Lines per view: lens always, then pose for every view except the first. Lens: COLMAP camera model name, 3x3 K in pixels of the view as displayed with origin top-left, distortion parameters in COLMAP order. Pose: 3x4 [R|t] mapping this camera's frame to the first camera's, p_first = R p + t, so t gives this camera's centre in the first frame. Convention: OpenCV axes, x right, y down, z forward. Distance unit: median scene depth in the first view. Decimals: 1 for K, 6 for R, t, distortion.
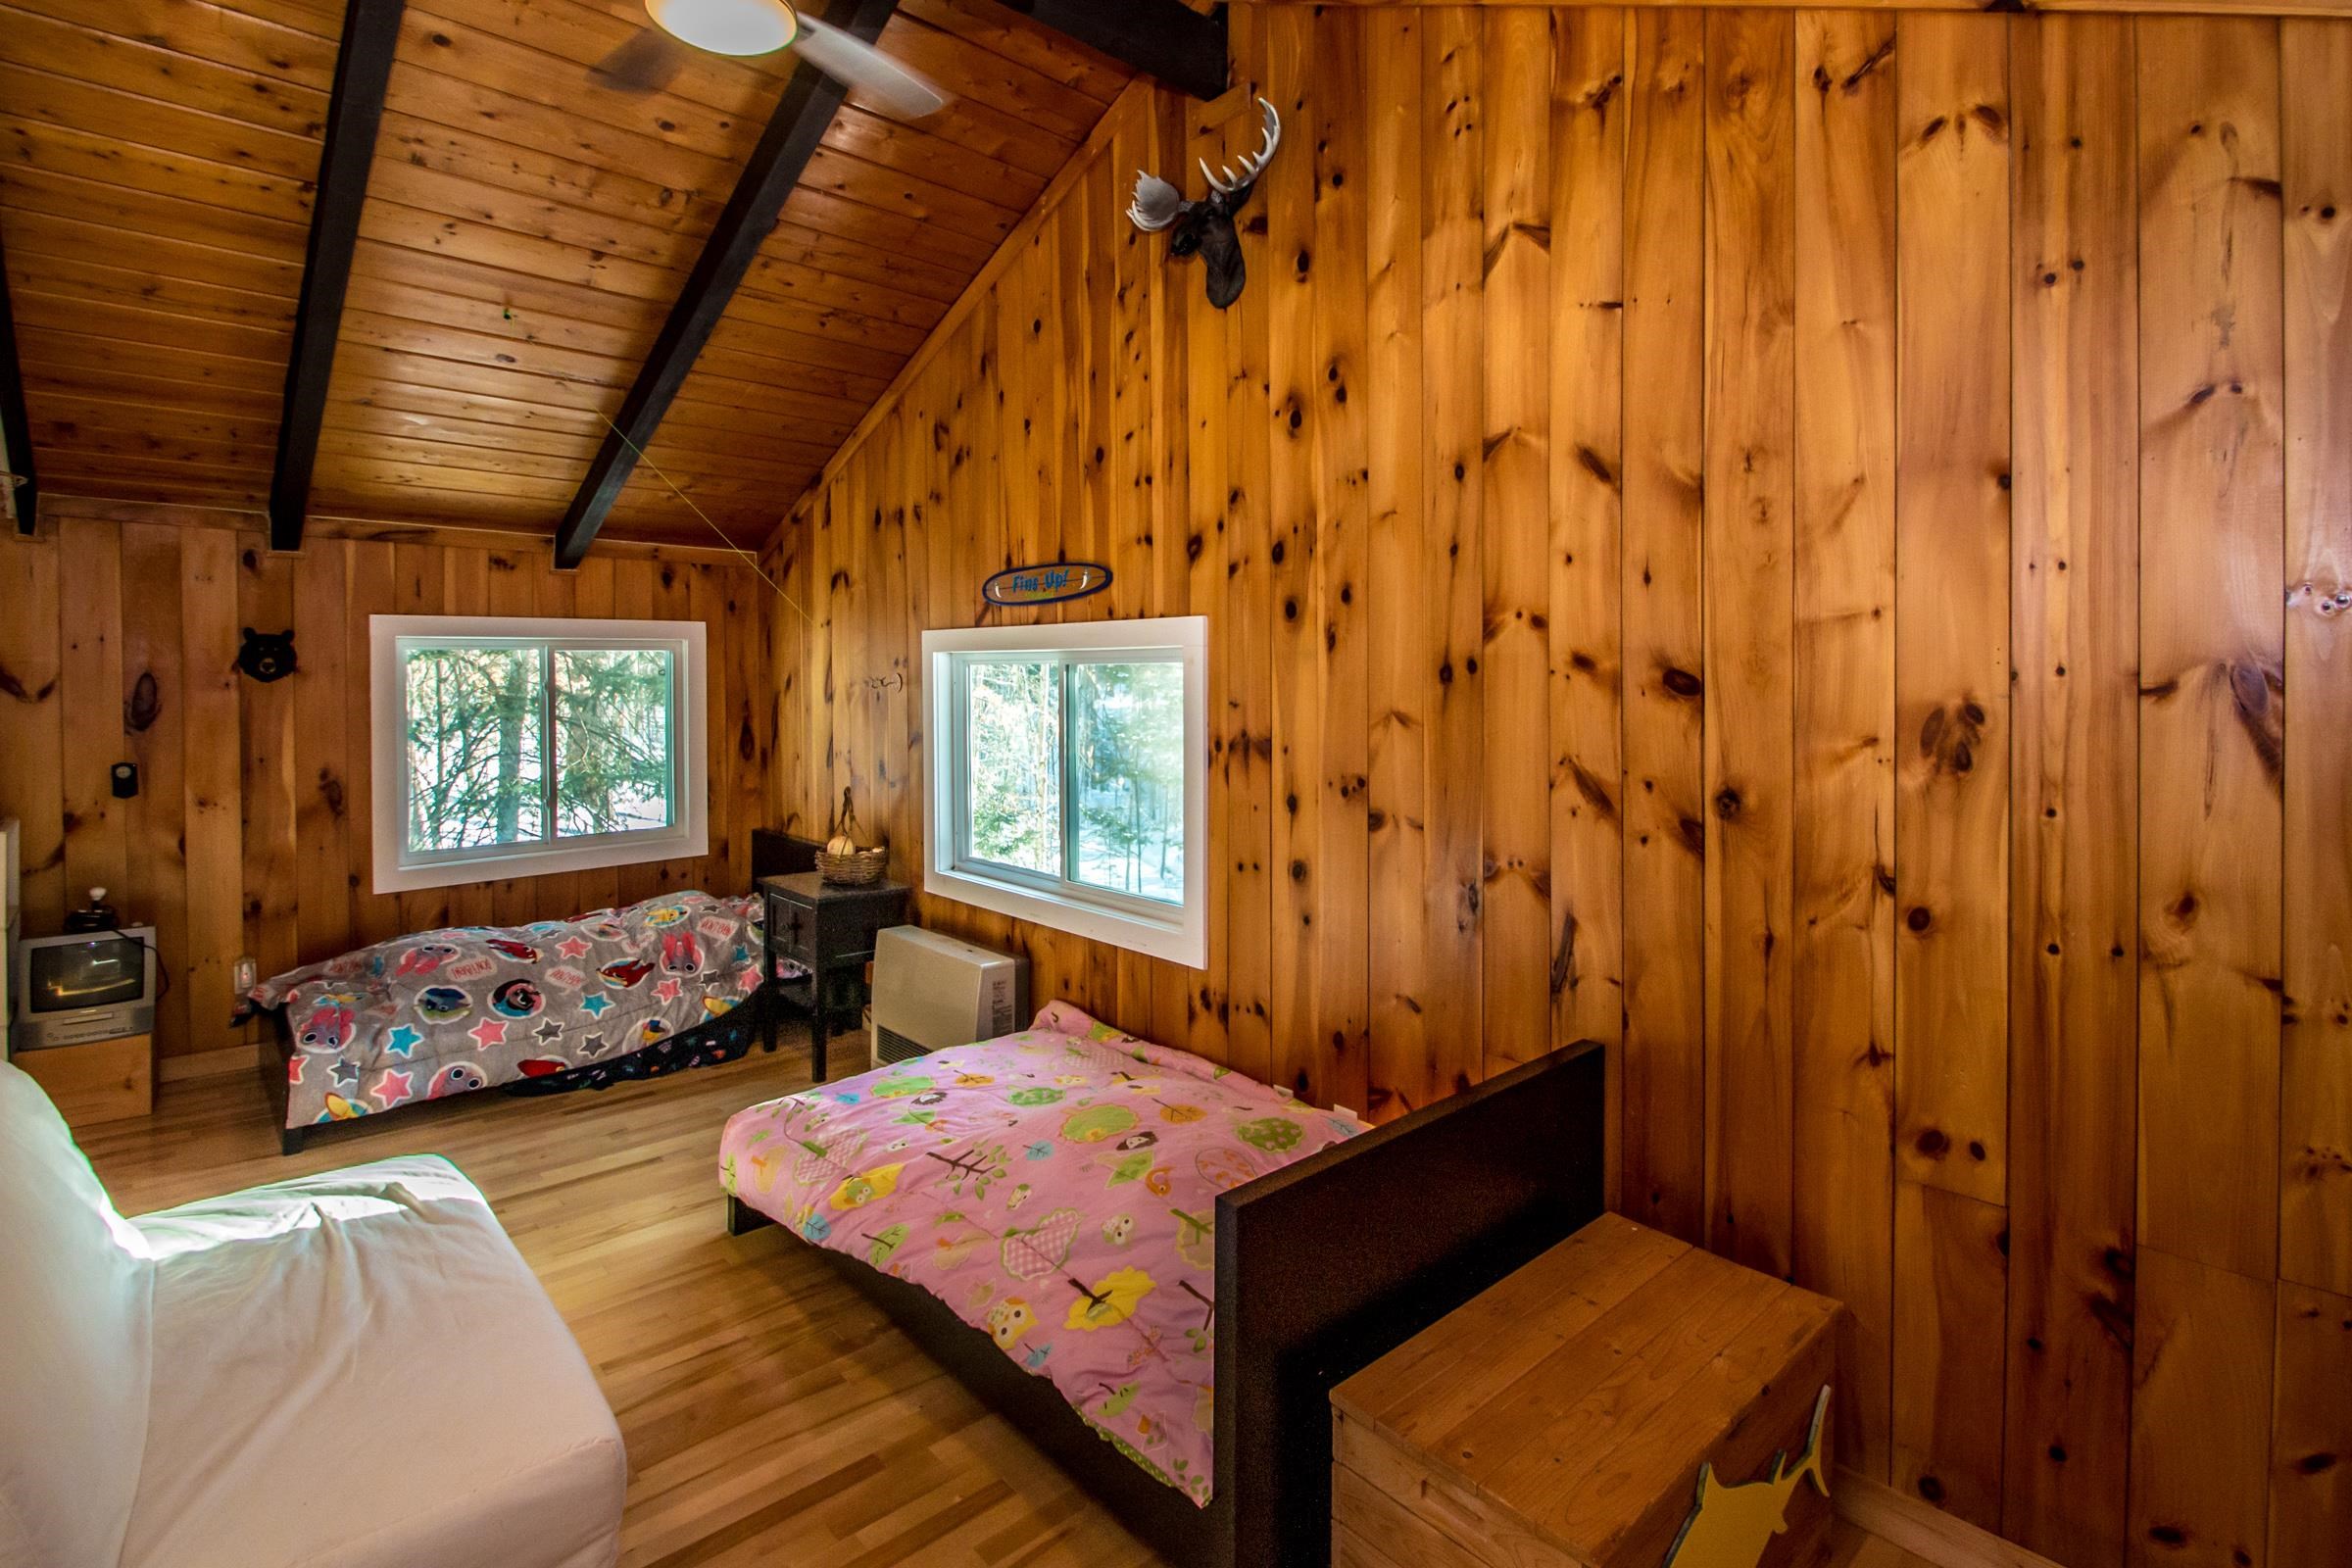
lens RADIAL K [[1104.3, 0, 1155.1], [0, 1104.3, 674.3], [0, 0, 1]] dist [0.003232, -0.007823]
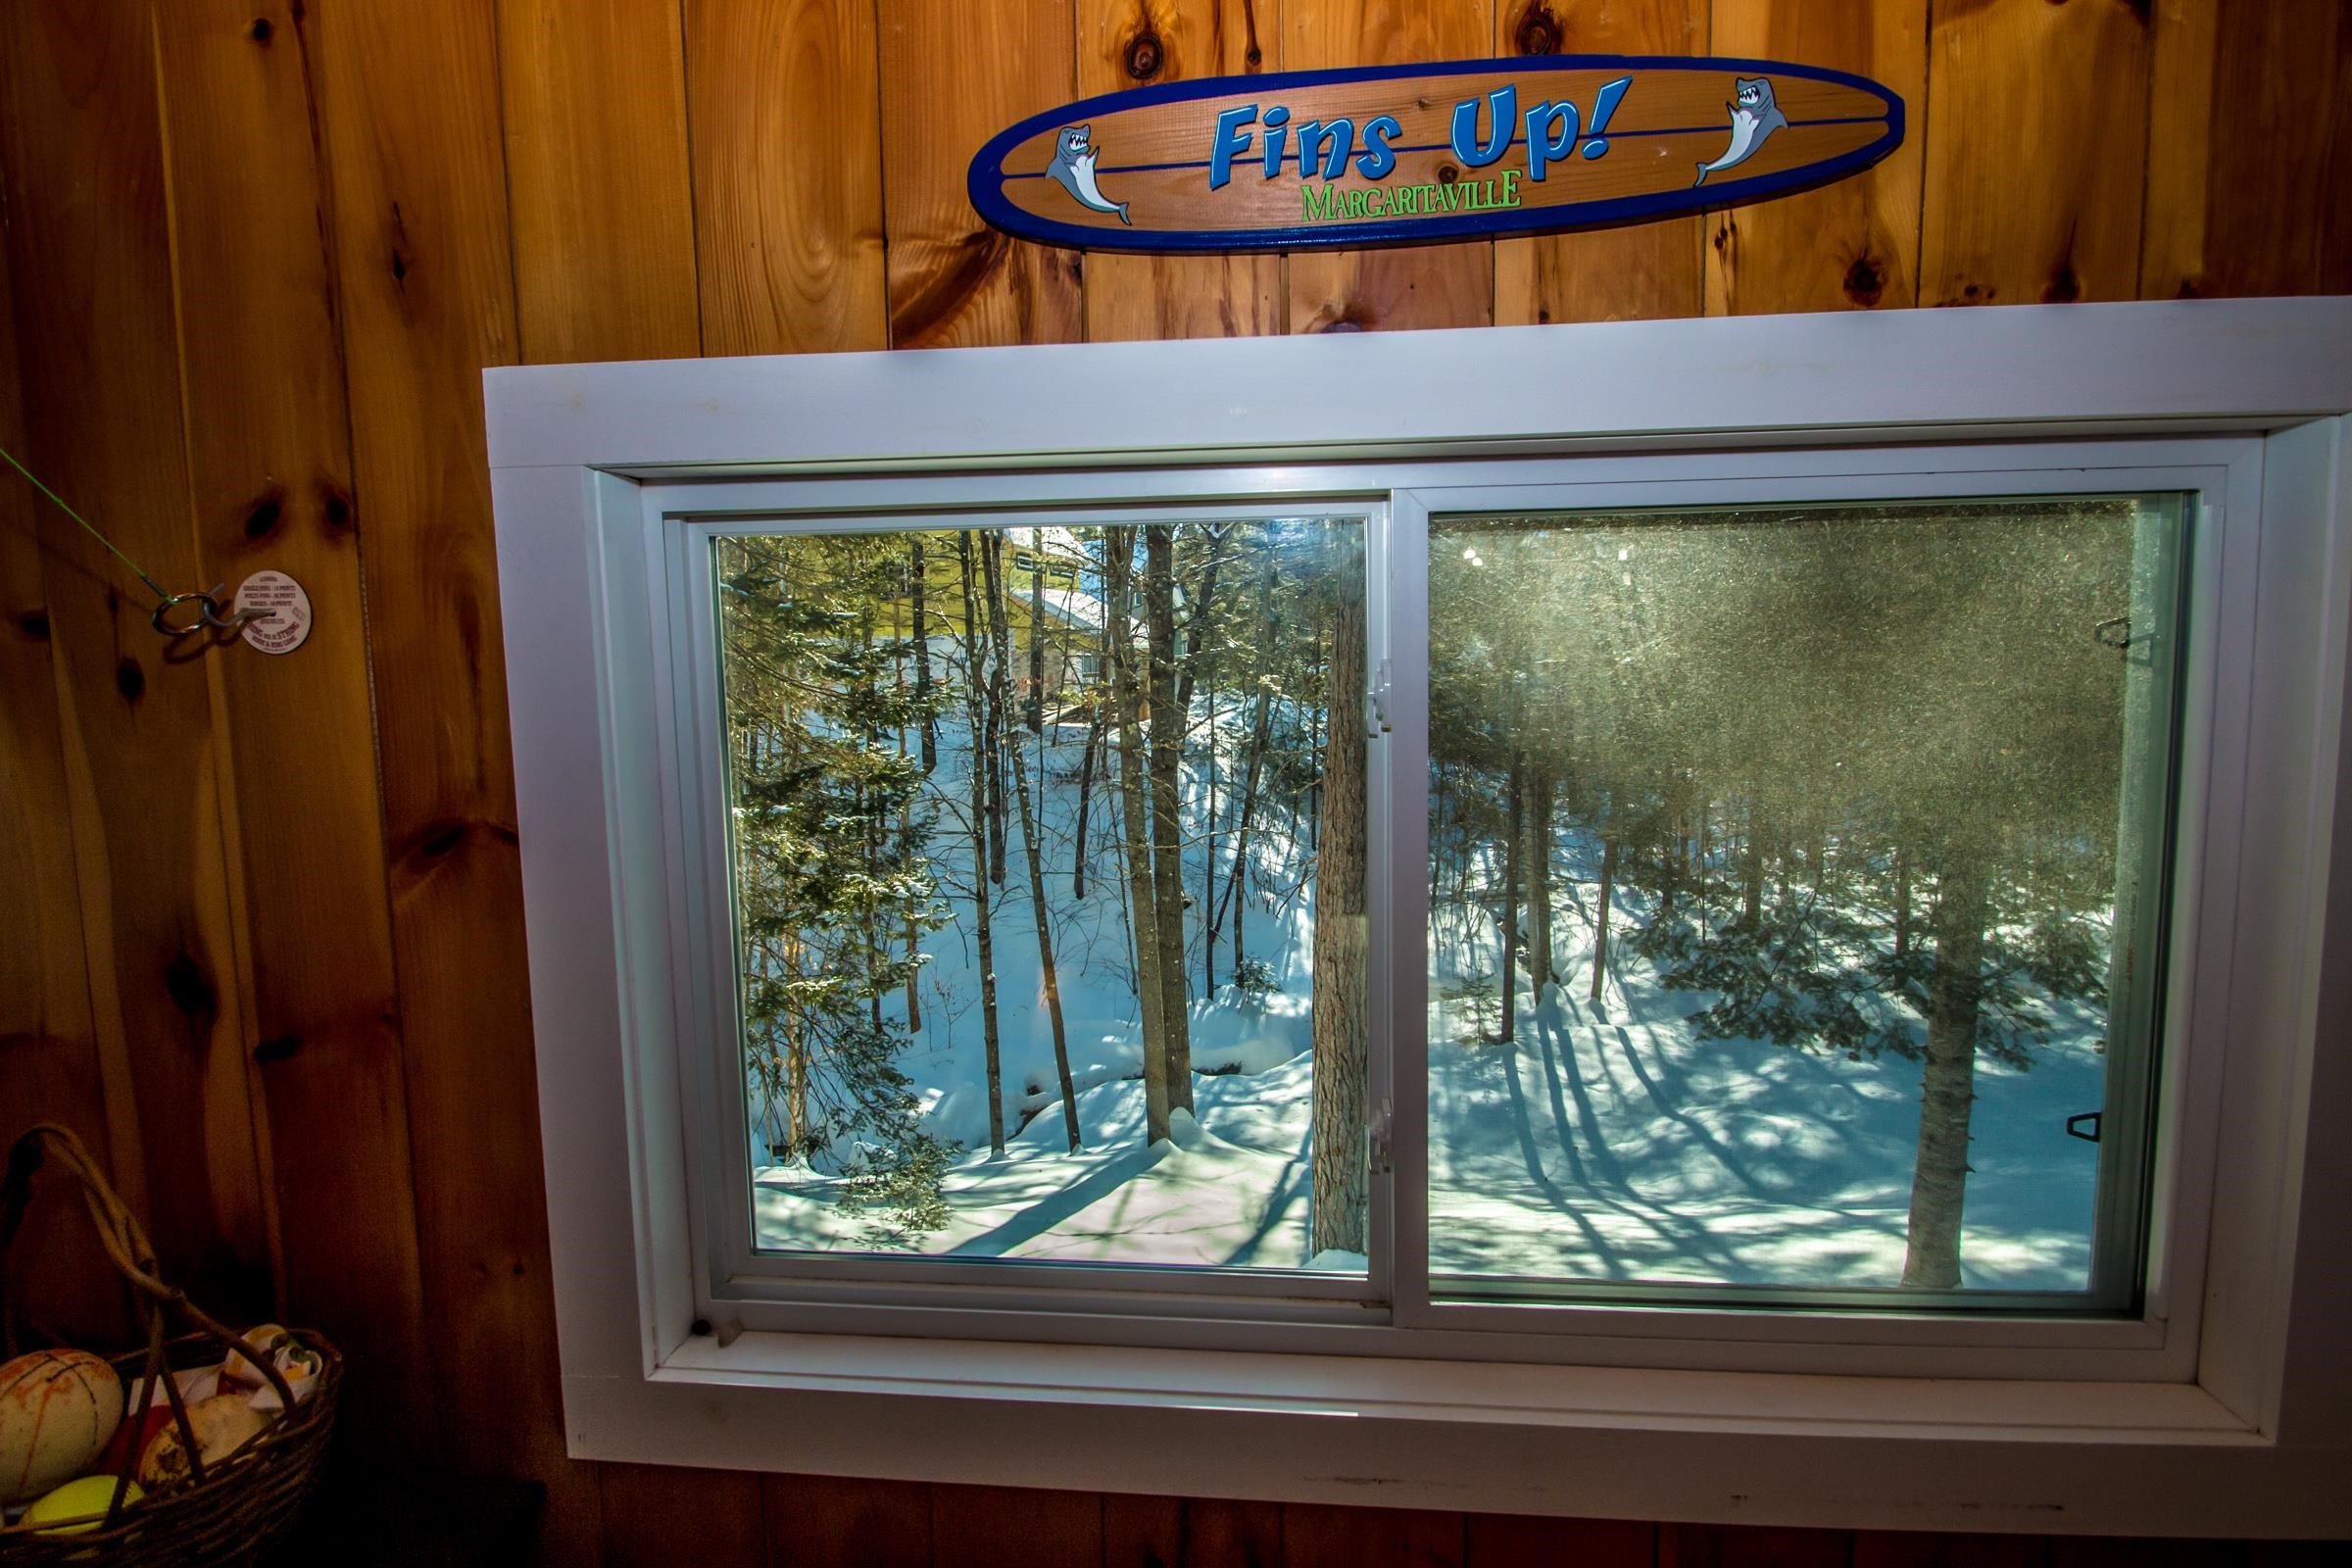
lens RADIAL K [[1107.6, 0, 1191.6], [0, 1107.6, 755.6], [0, 0, 1]] dist [0.007731, -0.012131]
pose [[0.734482, -0.074813, 0.674492, -0.361394], [0.016558, 0.995585, 0.092397, 0.027343], [-0.678427, -0.056695, 0.732477, 1.014719]]
